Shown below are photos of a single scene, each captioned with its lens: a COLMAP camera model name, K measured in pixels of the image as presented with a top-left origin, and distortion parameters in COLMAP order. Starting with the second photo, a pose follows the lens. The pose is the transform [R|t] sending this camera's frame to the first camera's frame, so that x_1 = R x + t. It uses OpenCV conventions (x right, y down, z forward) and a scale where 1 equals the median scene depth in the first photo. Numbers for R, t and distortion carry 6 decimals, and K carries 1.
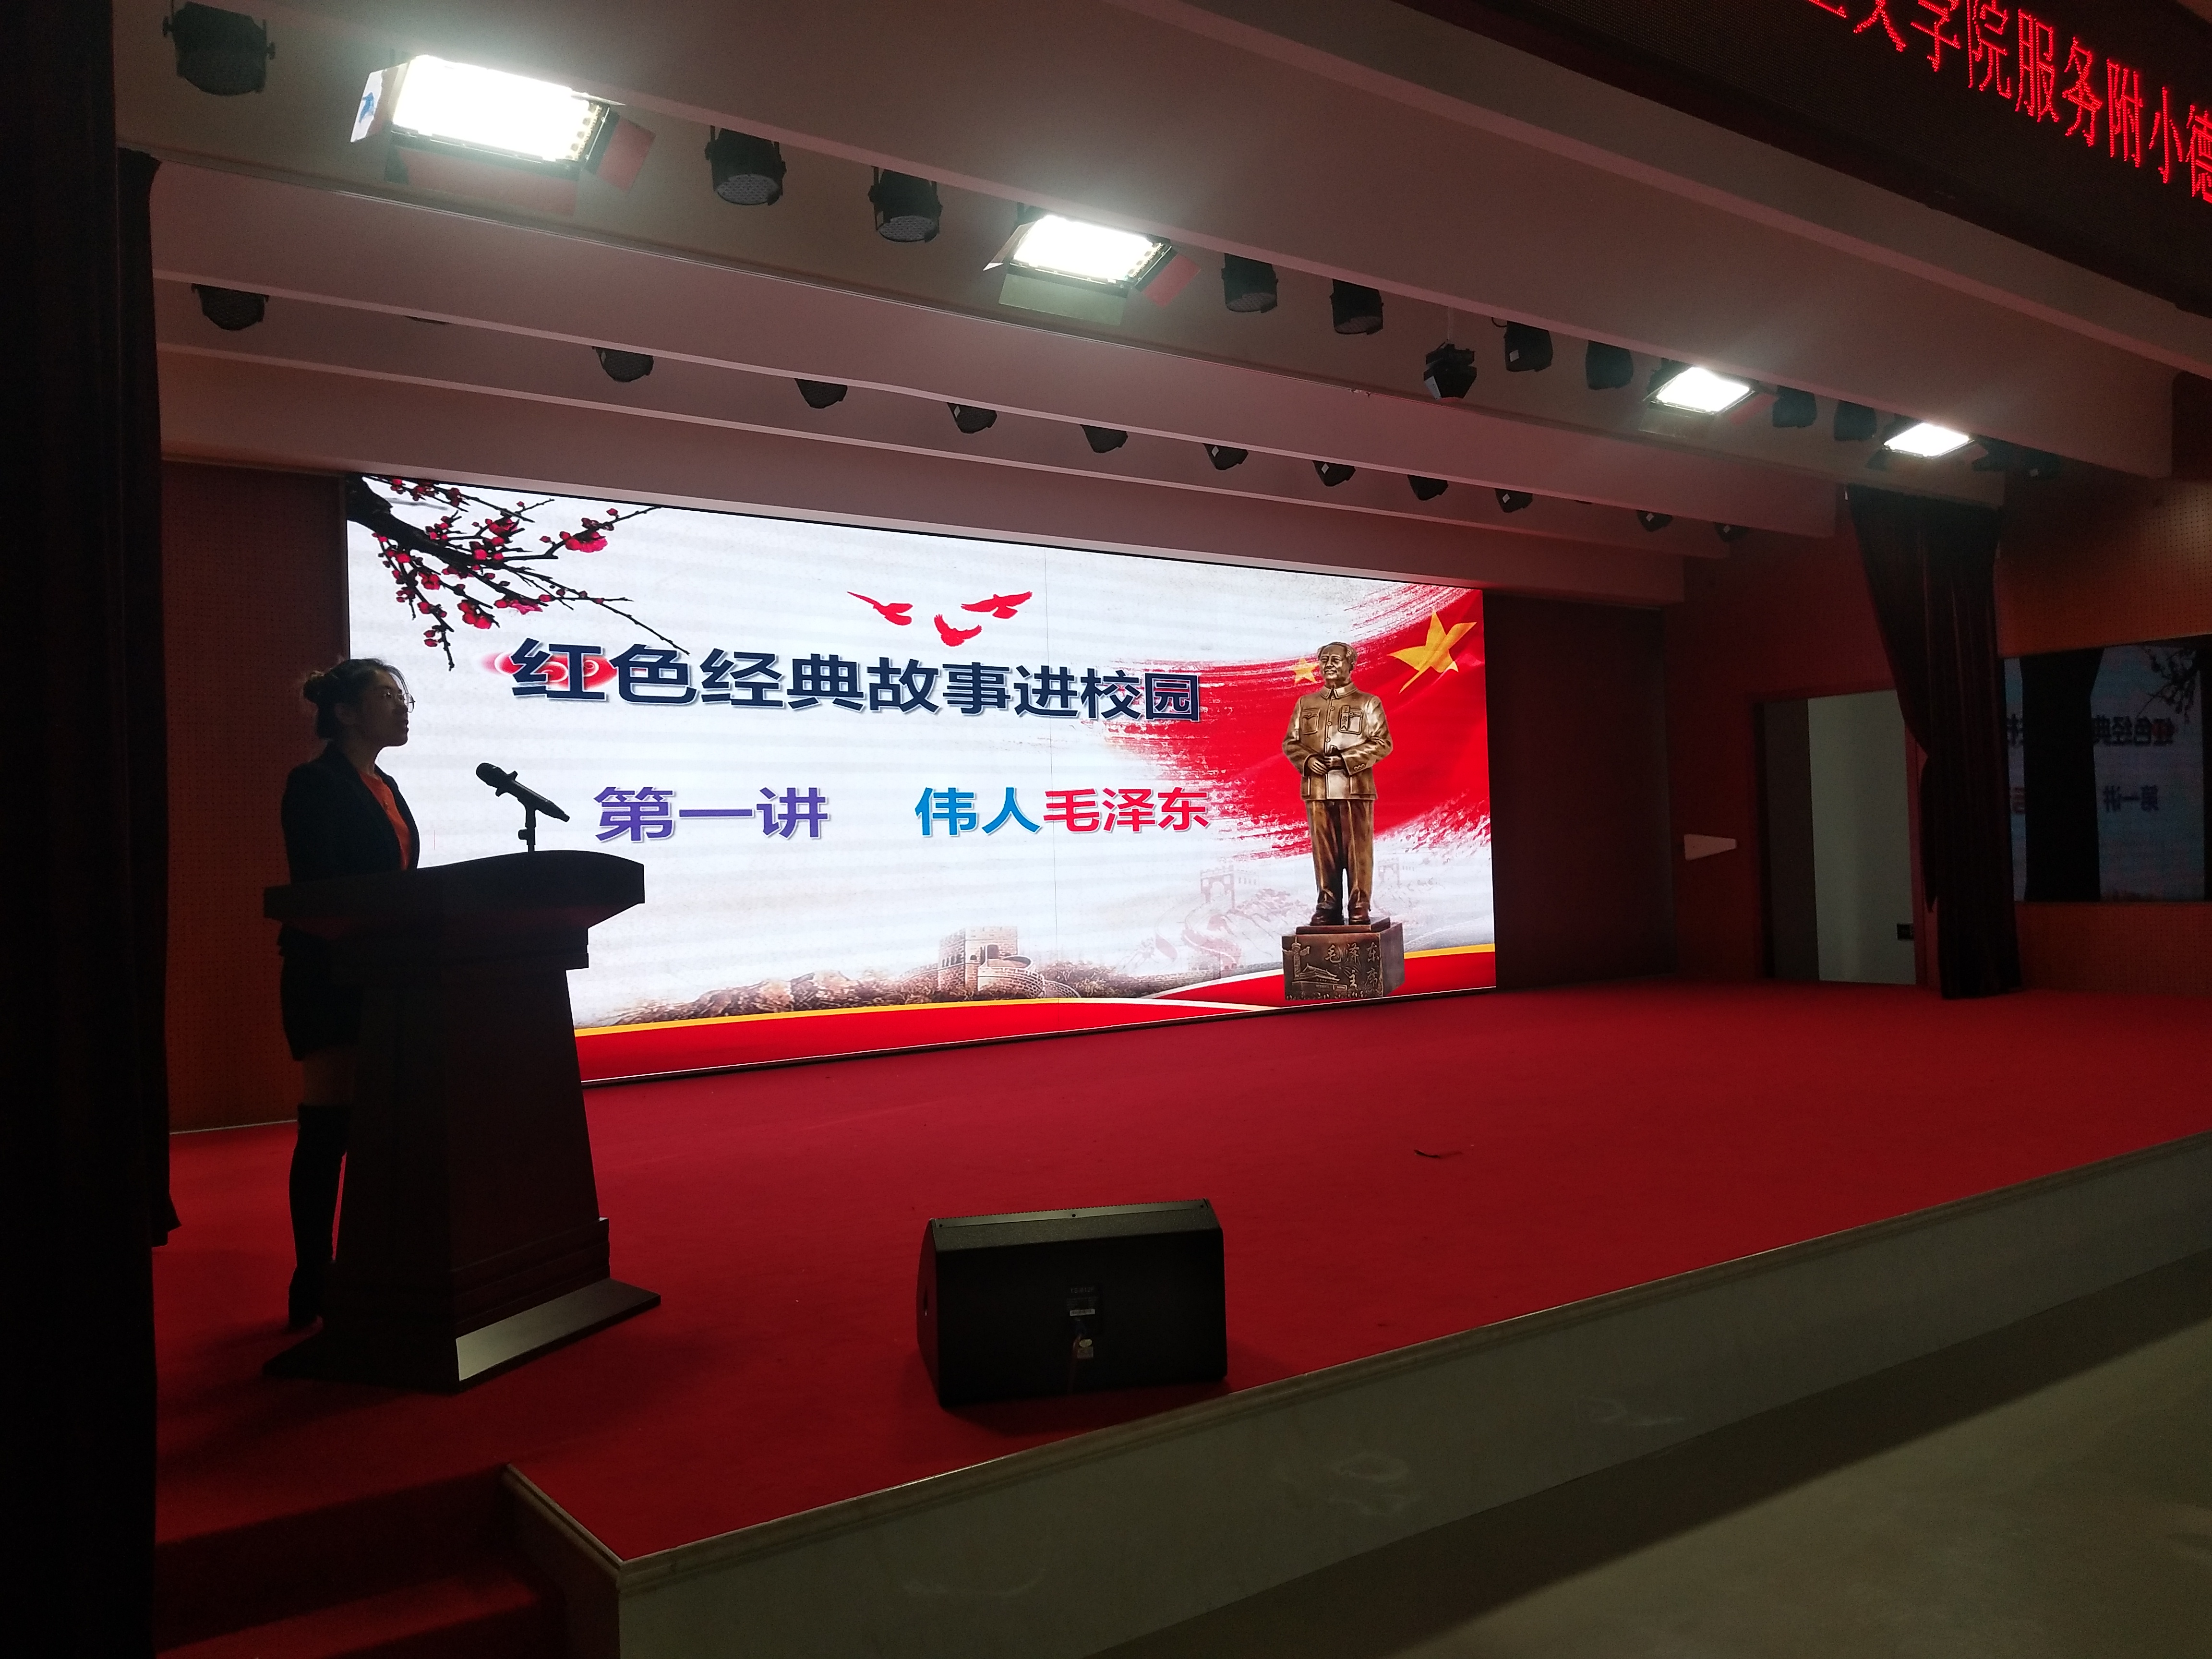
lens RADIAL K [[1716.8, 0, 1103.1], [0, 1716.8, 840.2], [0, 0, 1]] dist [-0.003427, -0.001614]
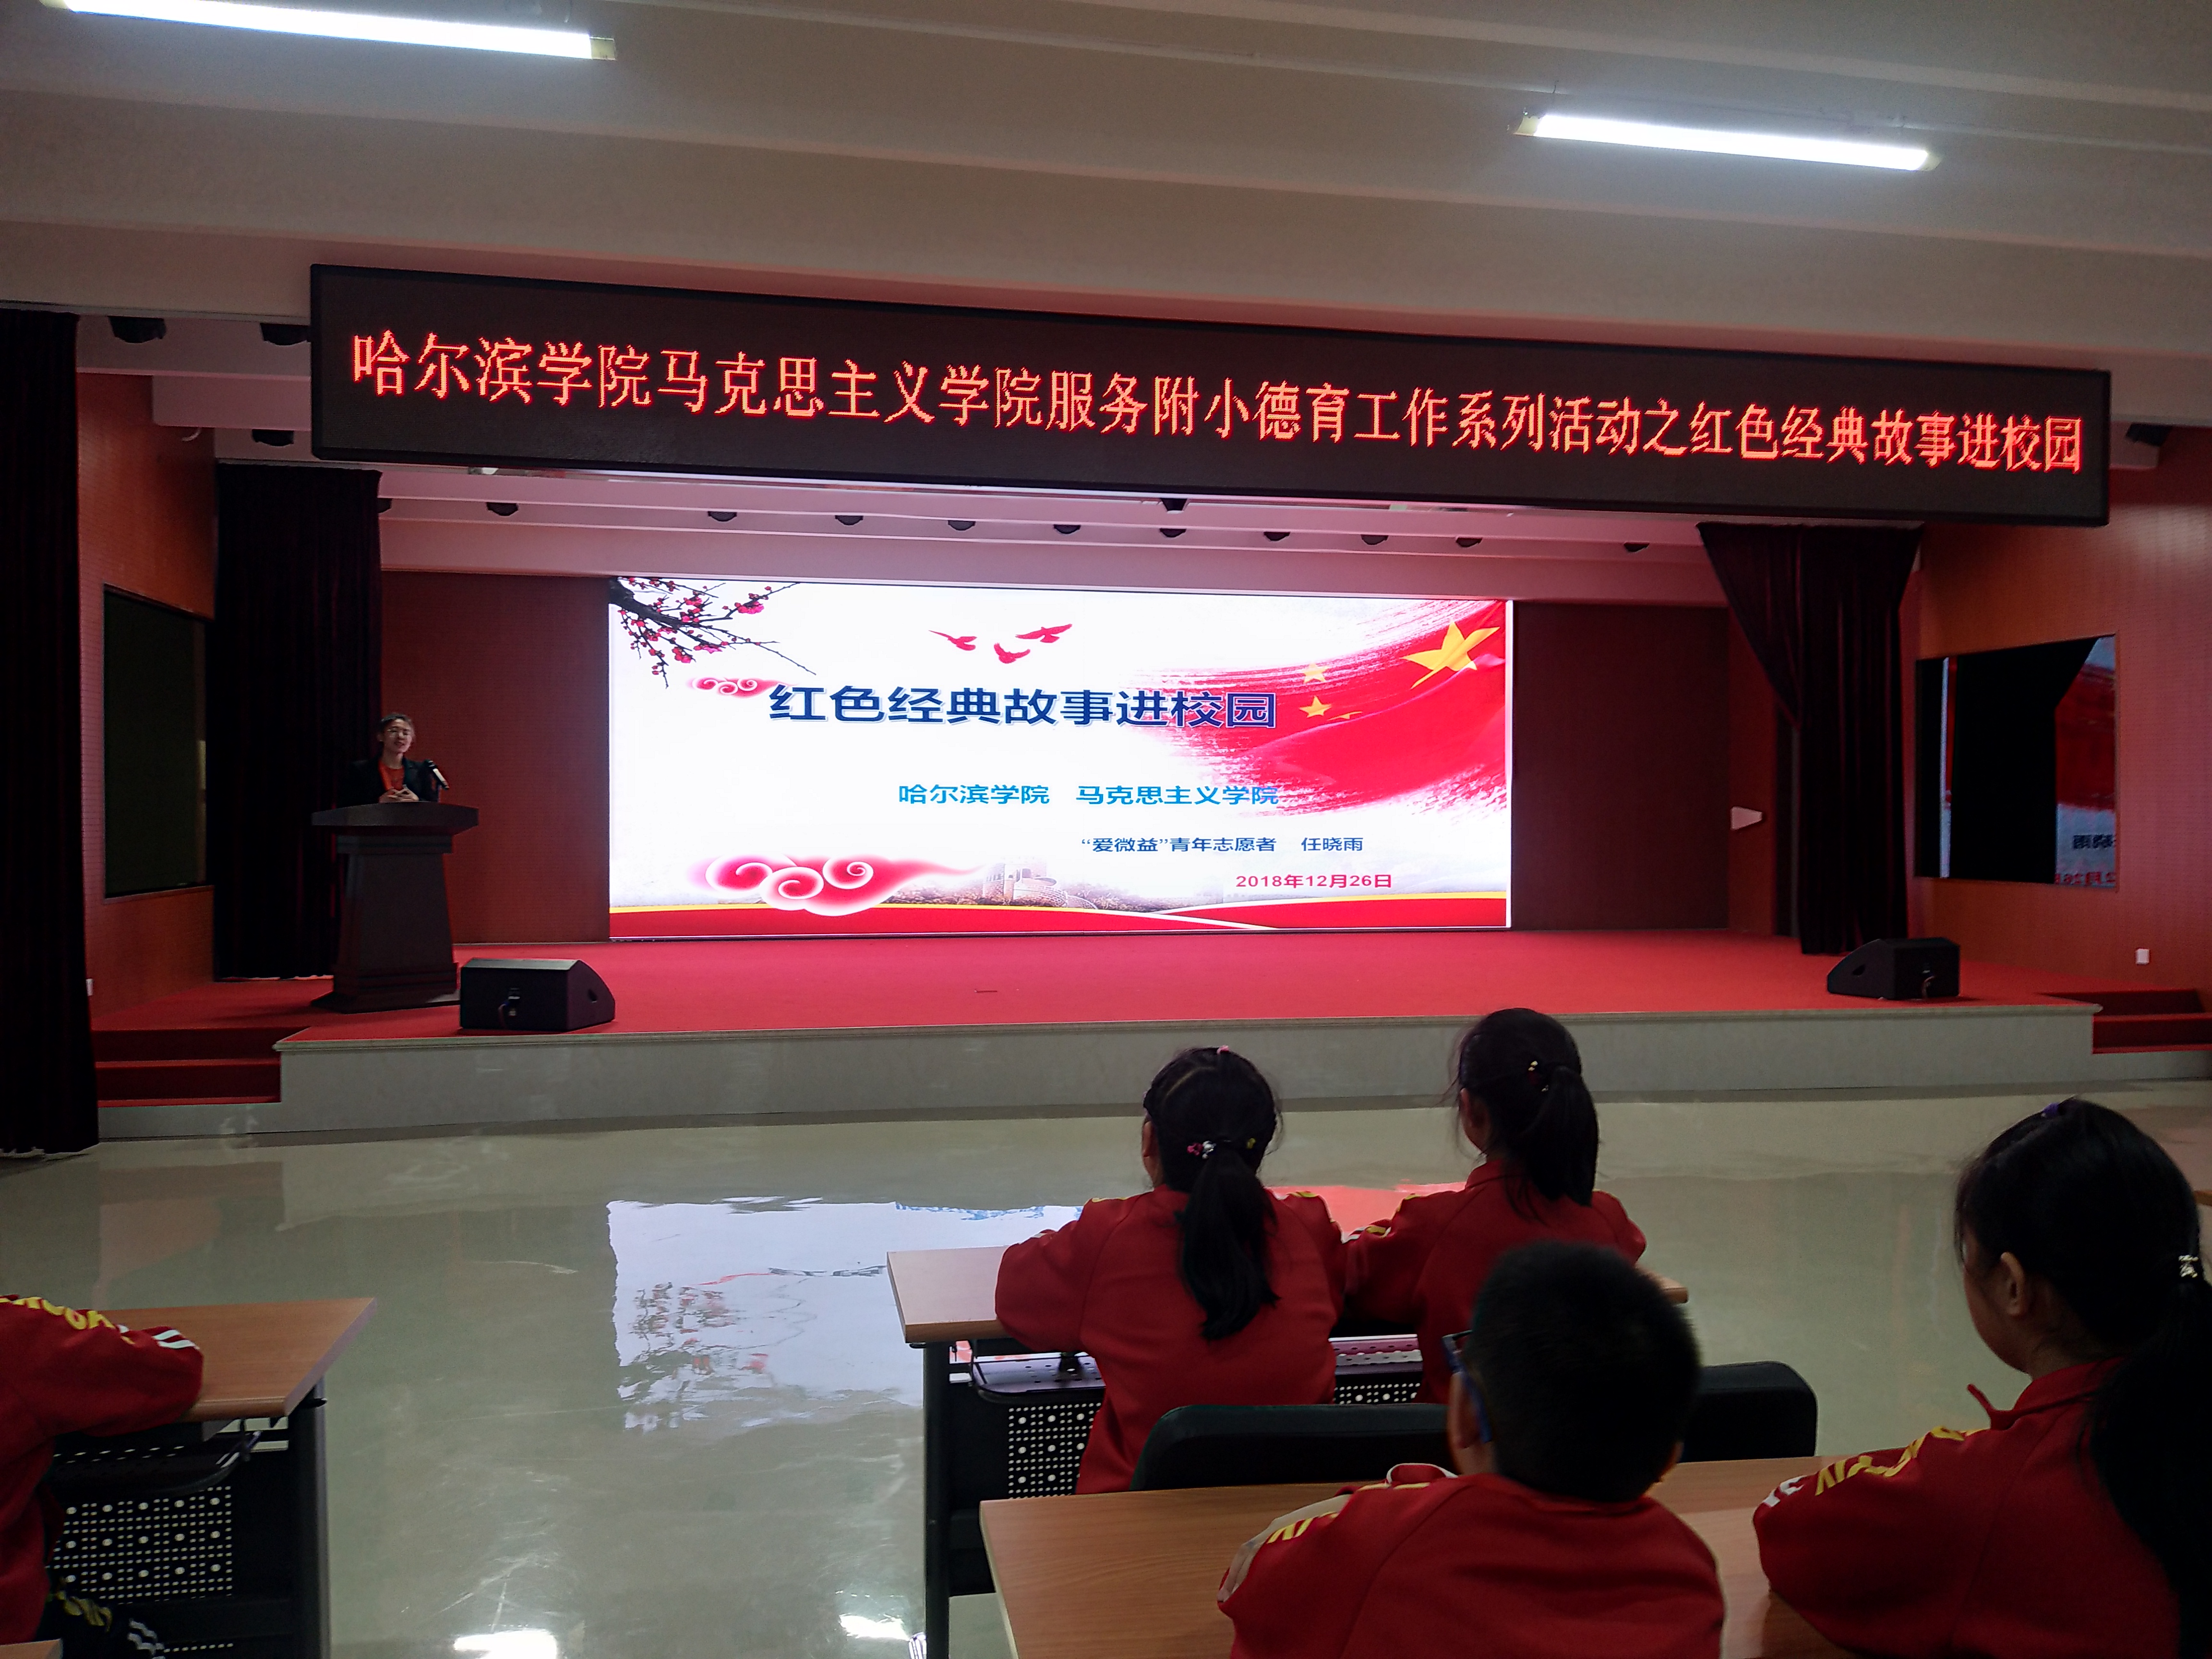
lens RADIAL K [[1716.8, 0, 1112.6], [0, 1716.8, 823.6], [0, 0, 1]] dist [-0.003427, -0.001614]
pose [[0.898912, 0.033738, -0.436828, 0.657200], [-0.023433, 0.999306, 0.028960, -0.022149], [0.437502, -0.015796, 0.899079, -0.286411]]
